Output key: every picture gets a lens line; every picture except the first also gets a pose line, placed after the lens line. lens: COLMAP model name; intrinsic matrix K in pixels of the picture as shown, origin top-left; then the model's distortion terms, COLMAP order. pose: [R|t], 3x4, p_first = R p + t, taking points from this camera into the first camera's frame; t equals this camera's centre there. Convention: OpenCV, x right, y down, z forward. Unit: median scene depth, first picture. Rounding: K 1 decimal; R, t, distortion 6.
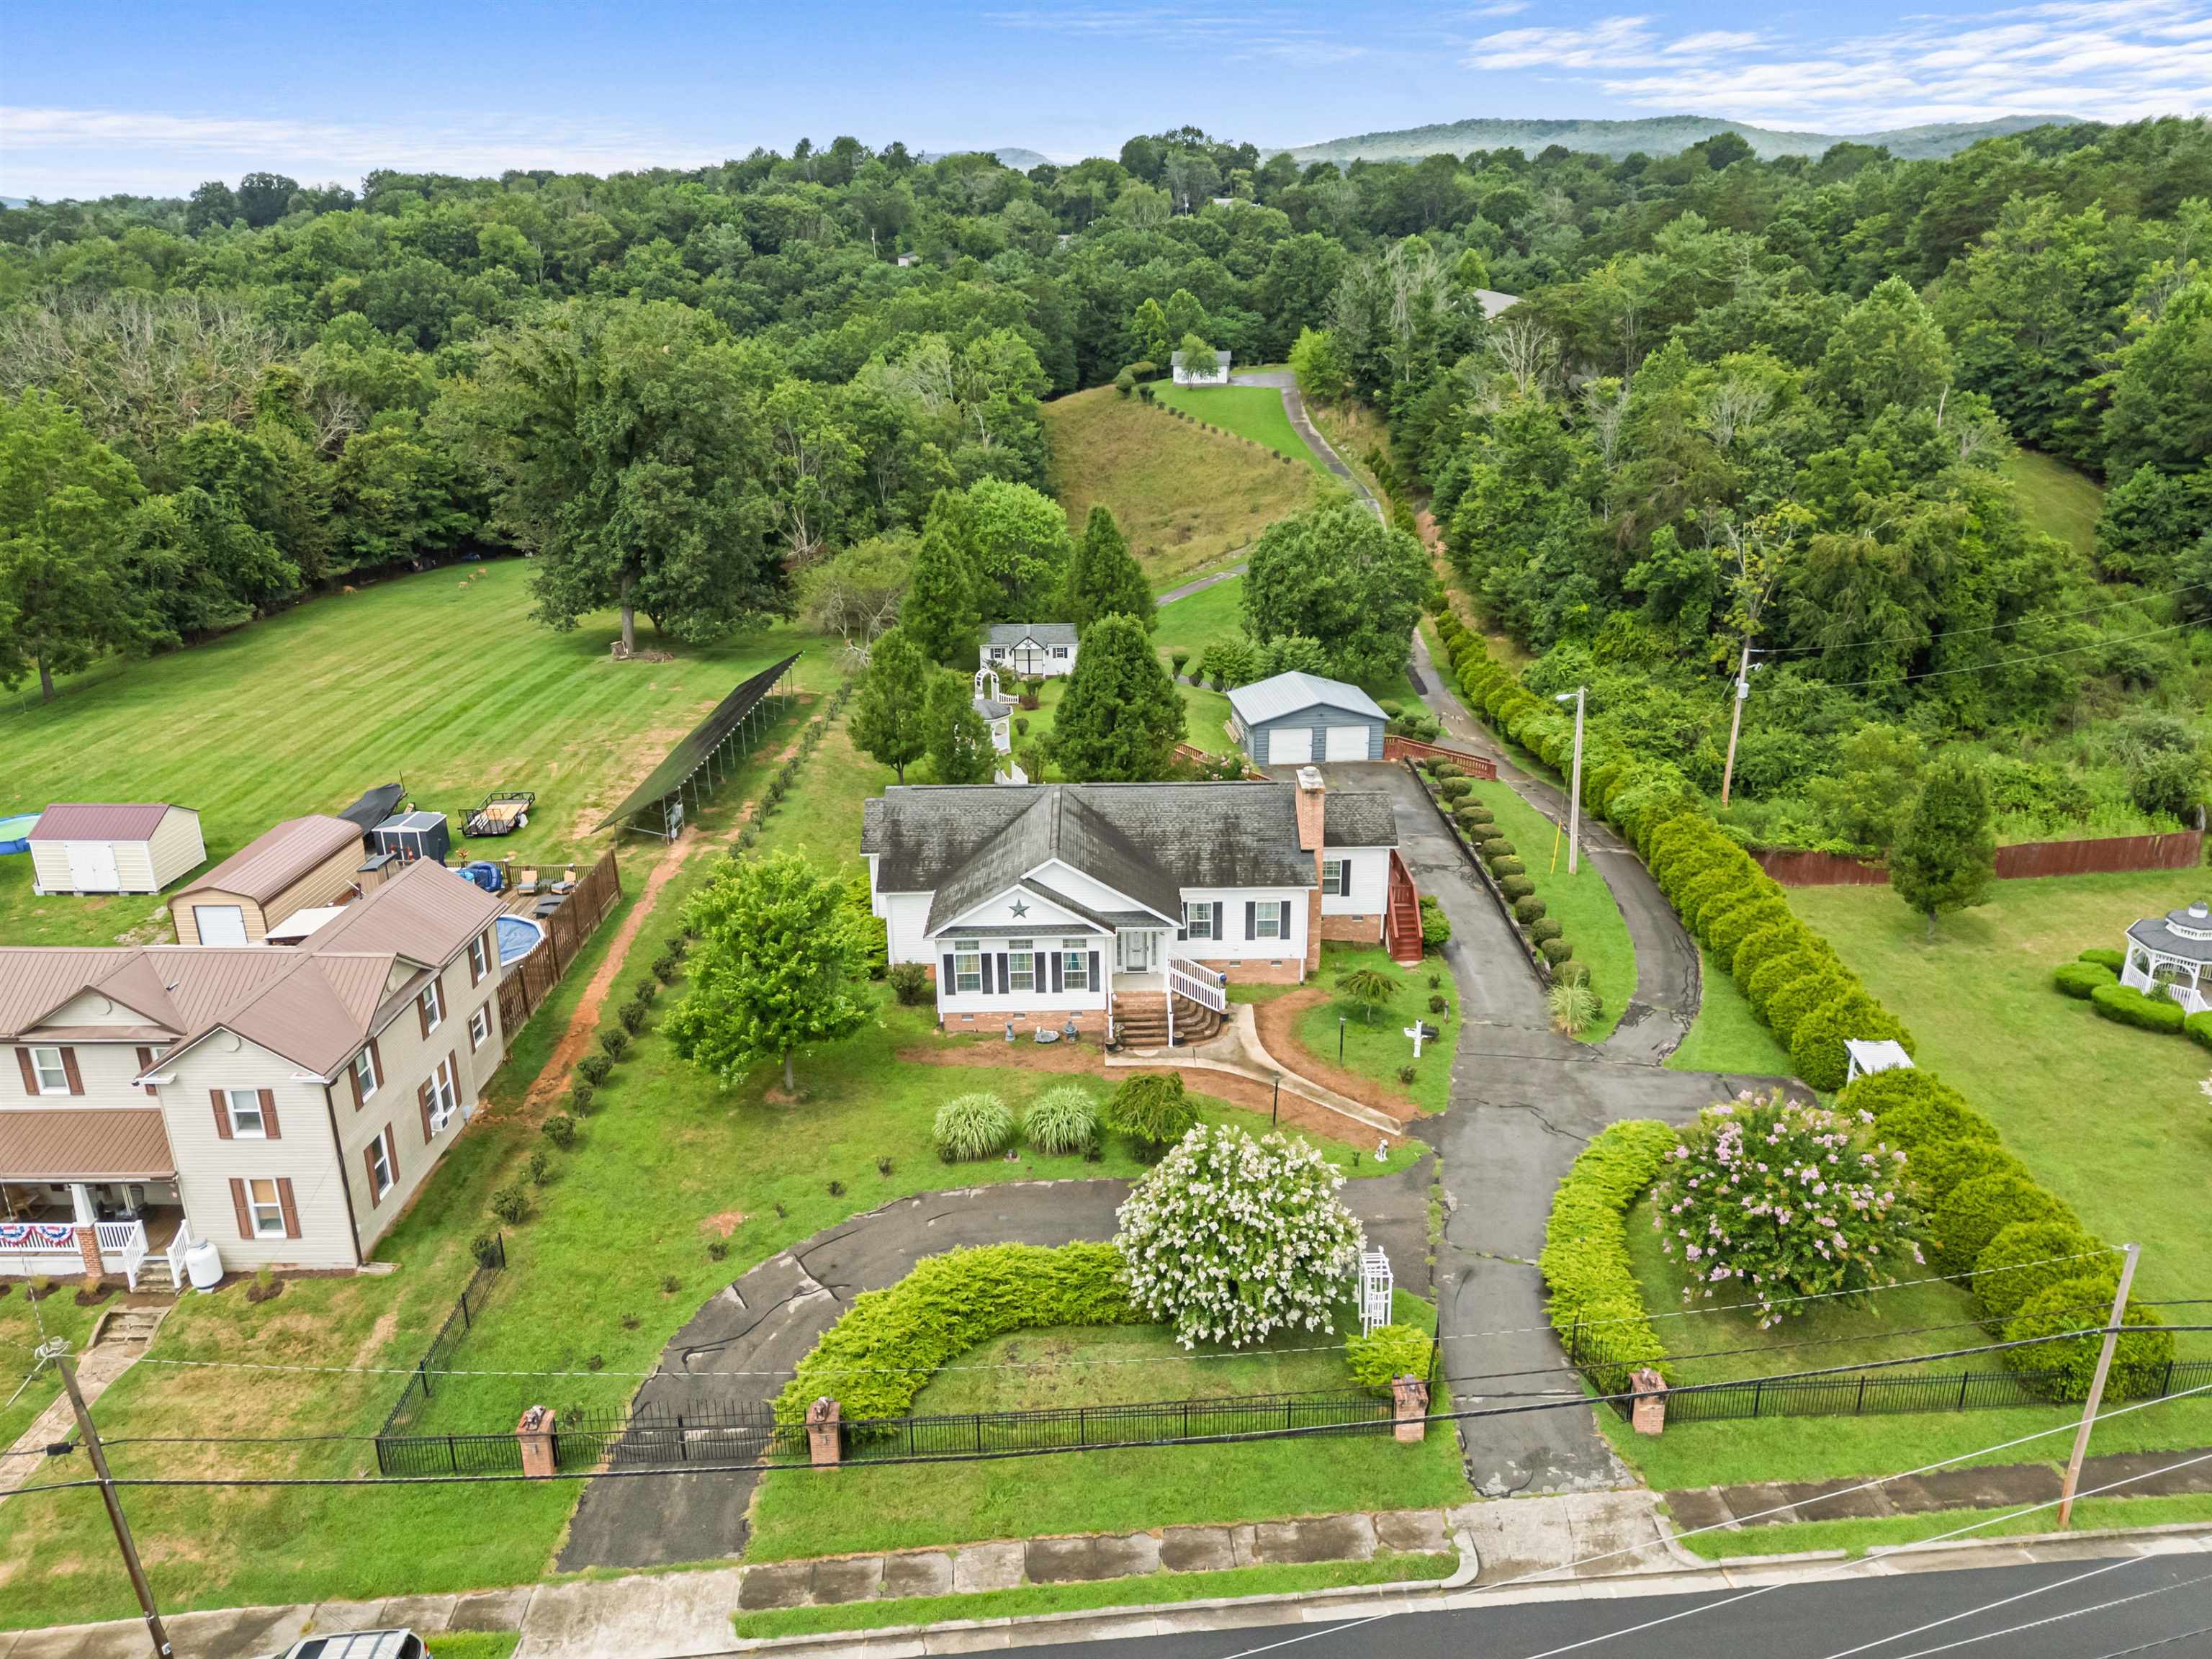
lens RADIAL K [[1623.1, 0, 1110.7], [0, 1623.1, 833.8], [0, 0, 1]] dist [0.080237, -0.076737]
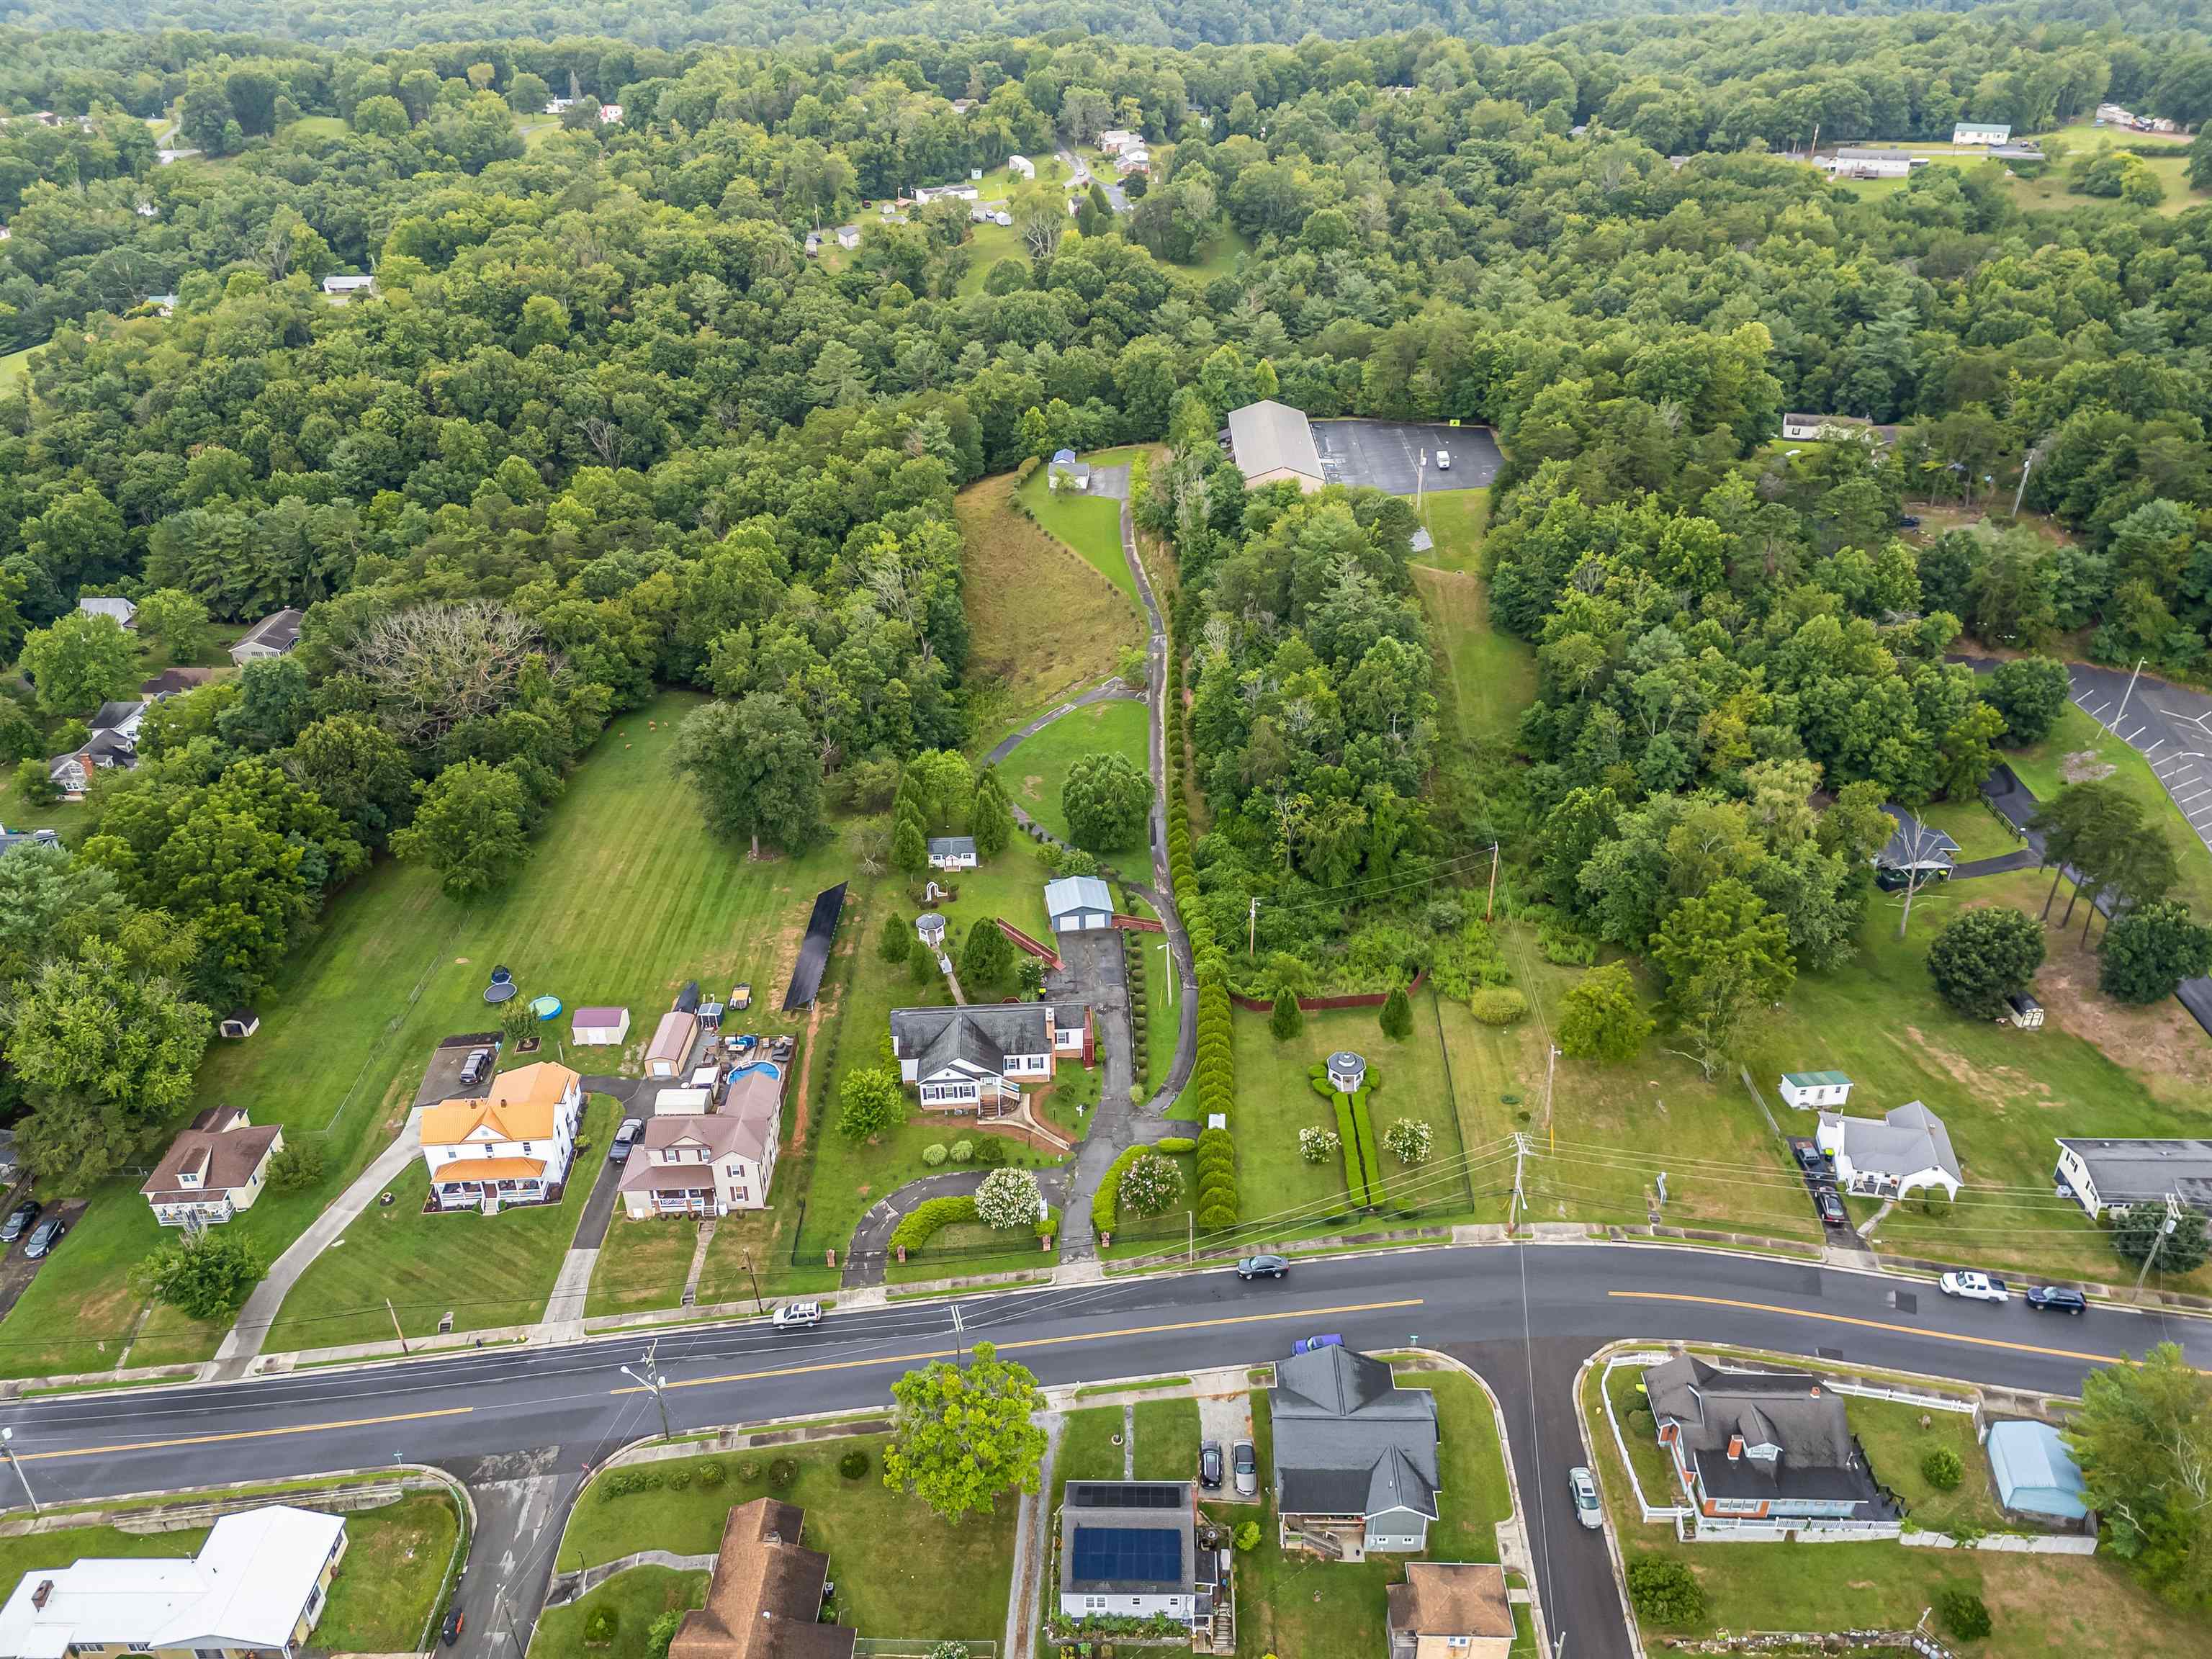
lens RADIAL K [[1623.1, 0, 1110.7], [0, 1623.1, 833.8], [0, 0, 1]] dist [0.080237, -0.076737]
pose [[0.999273, -0.018121, 0.033545, 0.137718], [0.011675, 0.983002, 0.183224, -0.849065], [-0.036295, -0.182699, 0.982499, -1.707794]]
